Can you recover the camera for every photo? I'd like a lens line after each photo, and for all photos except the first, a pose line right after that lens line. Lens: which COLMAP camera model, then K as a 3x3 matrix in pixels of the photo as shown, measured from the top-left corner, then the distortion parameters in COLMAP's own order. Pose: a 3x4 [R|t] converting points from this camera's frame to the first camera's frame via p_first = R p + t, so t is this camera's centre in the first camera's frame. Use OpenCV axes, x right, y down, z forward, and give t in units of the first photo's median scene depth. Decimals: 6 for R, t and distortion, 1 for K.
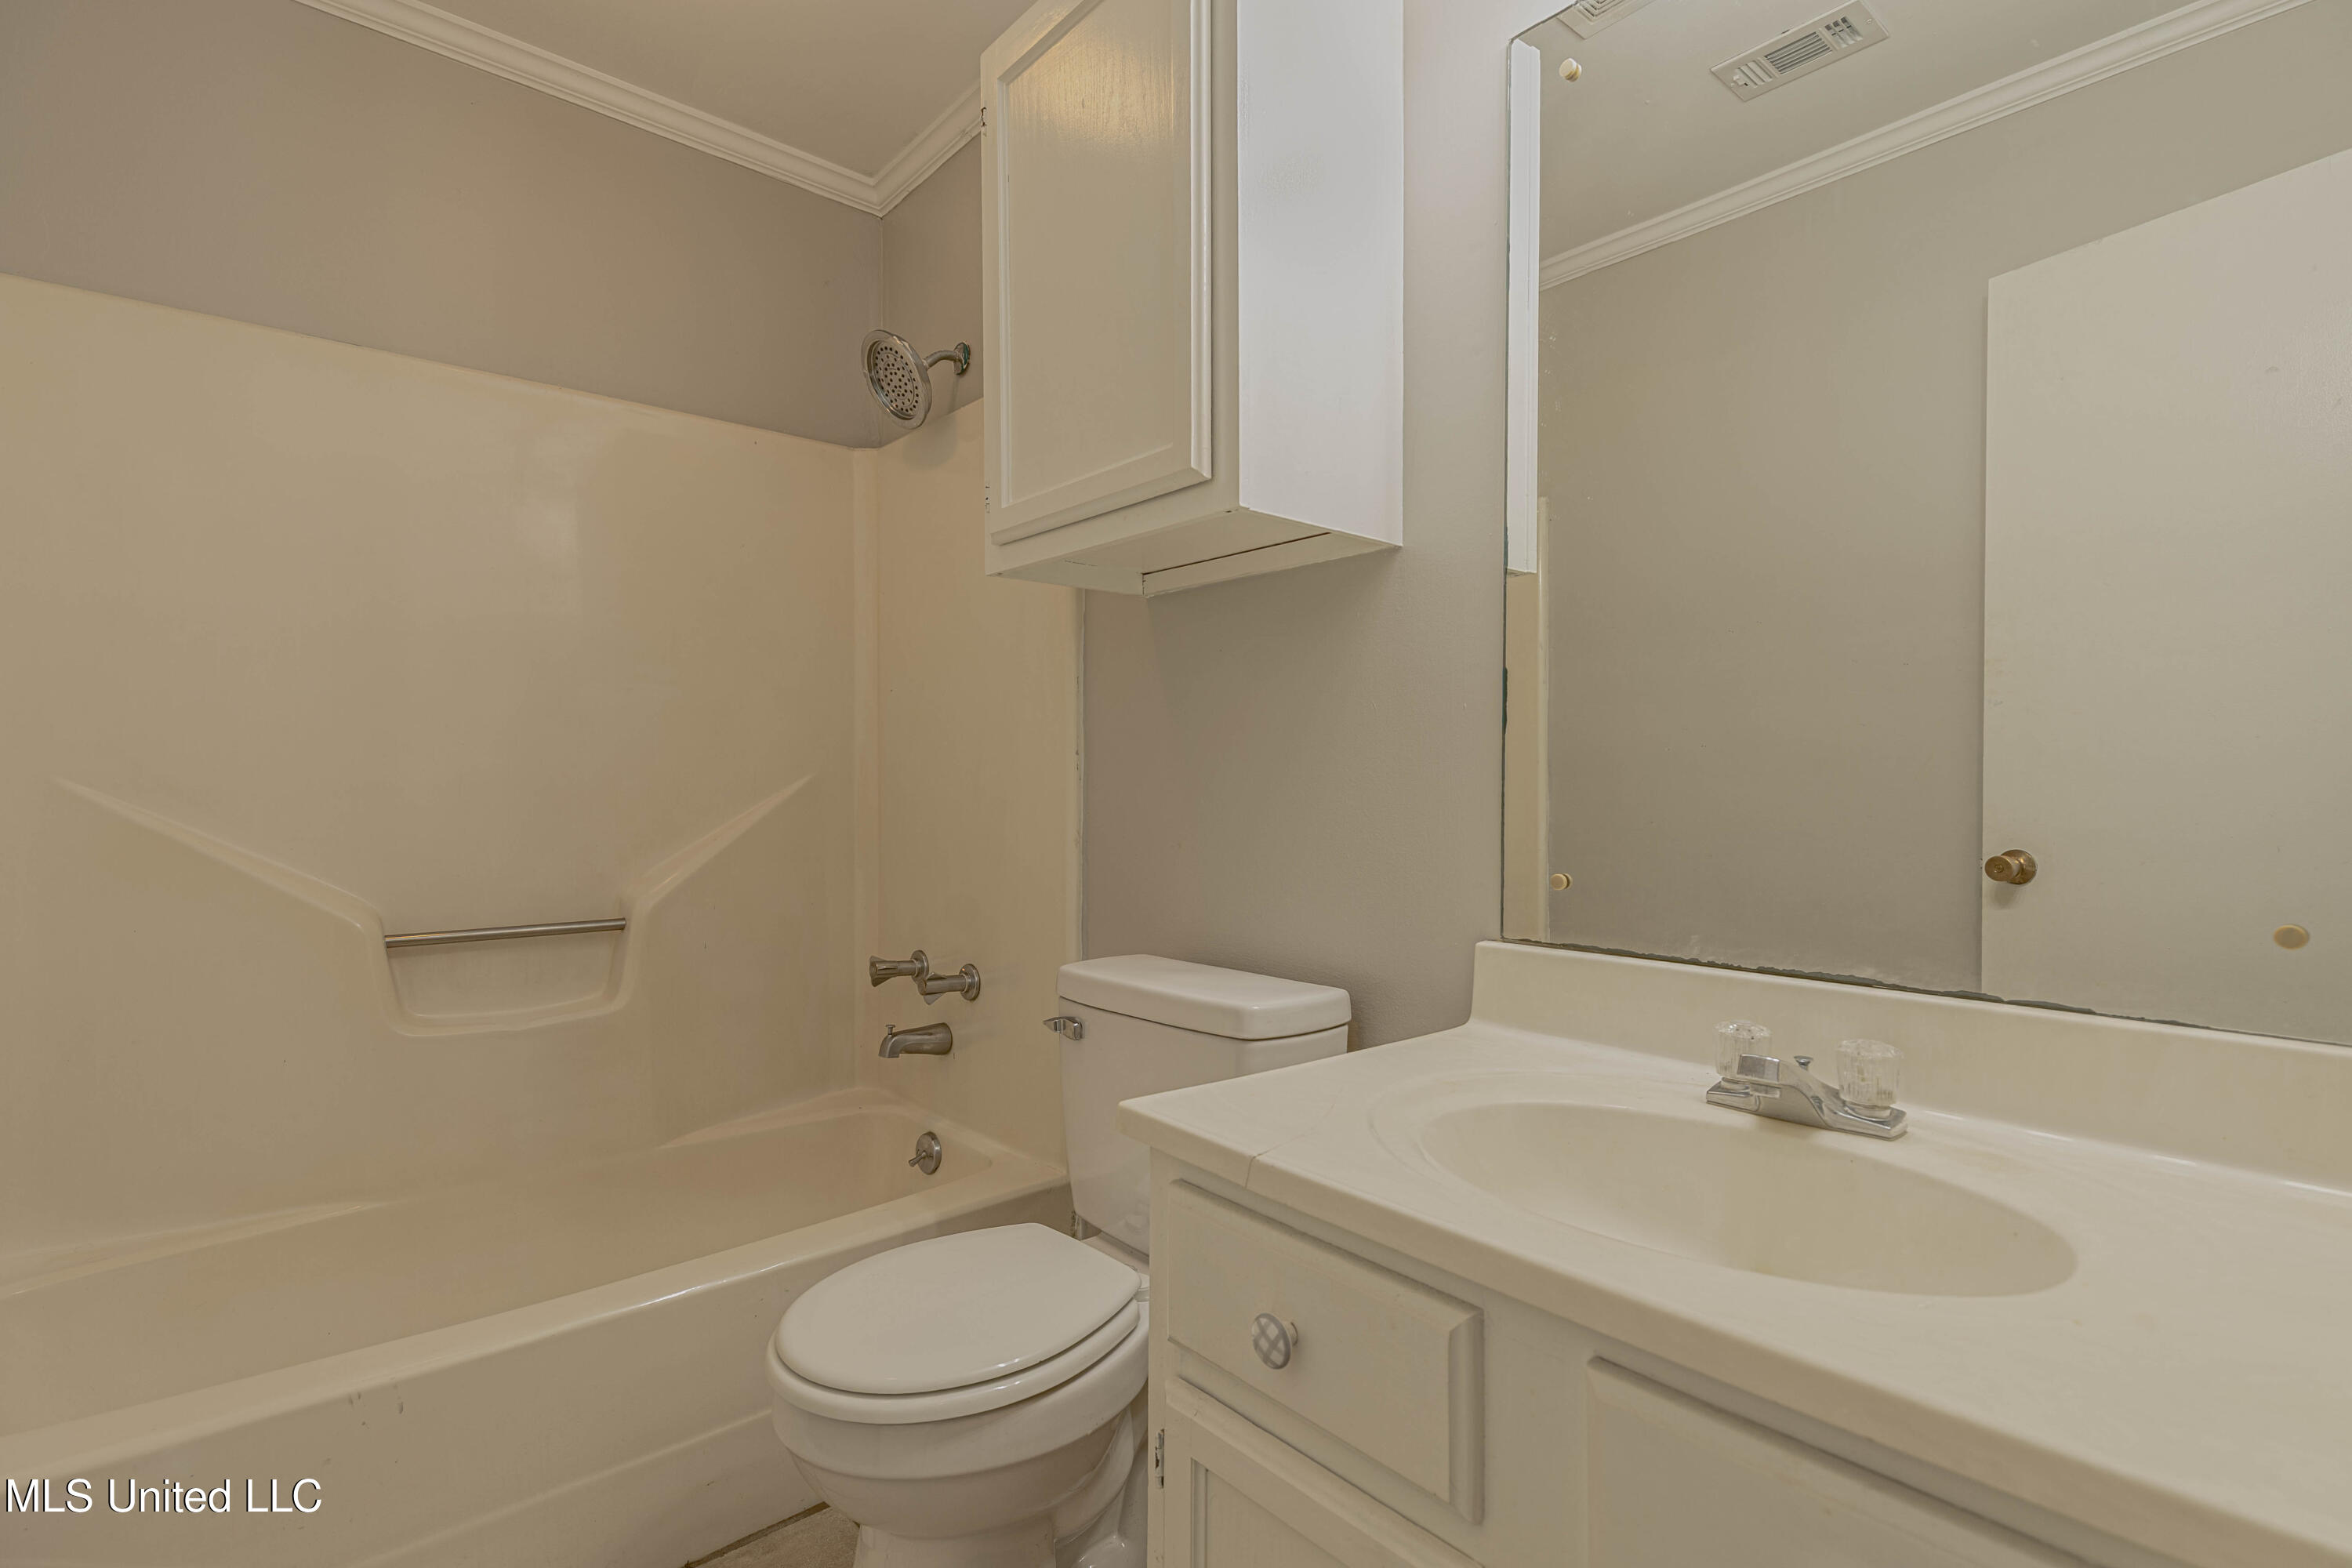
lens RADIAL K [[1097.5, 0, 1159.0], [0, 1097.5, 786.3], [0, 0, 1]] dist [0.009977, -0.000846]
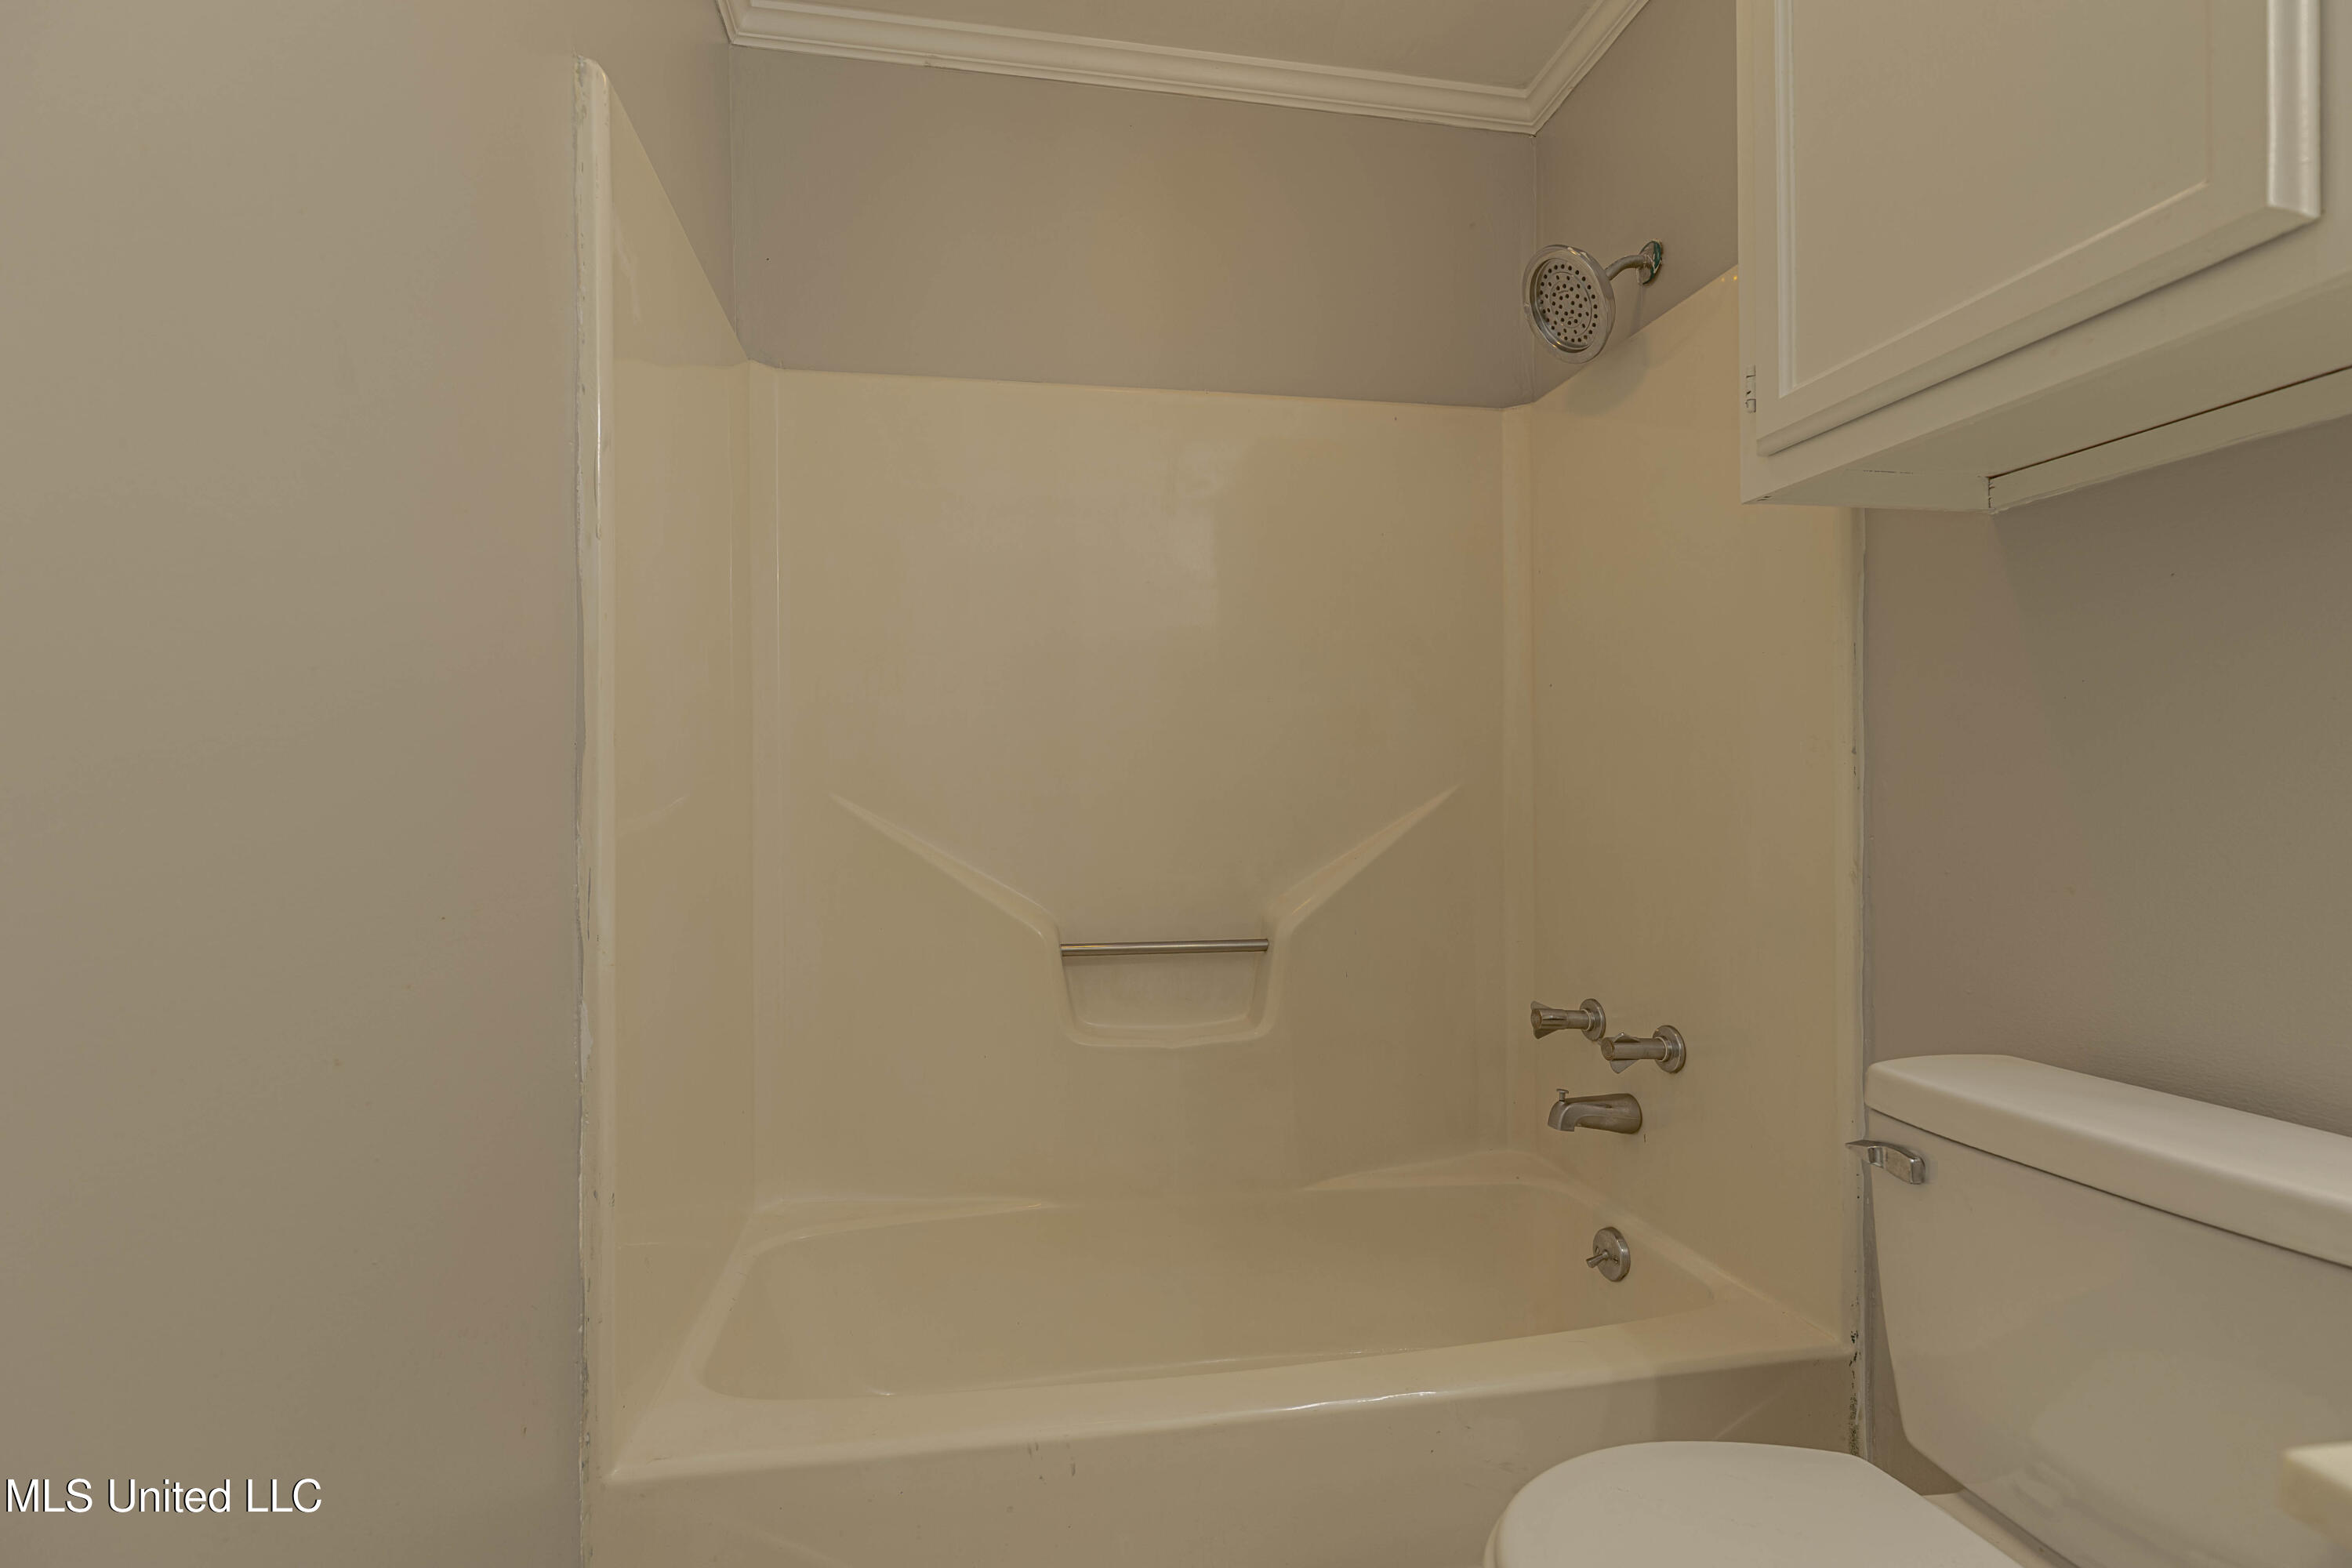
lens RADIAL K [[1097.5, 0, 1159.0], [0, 1097.5, 786.3], [0, 0, 1]] dist [0.009977, -0.000846]
pose [[0.864167, -0.009055, -0.503123, -0.090749], [0.002902, 0.999911, -0.013011, 0.000186], [0.503196, 0.009783, 0.864117, 0.137229]]
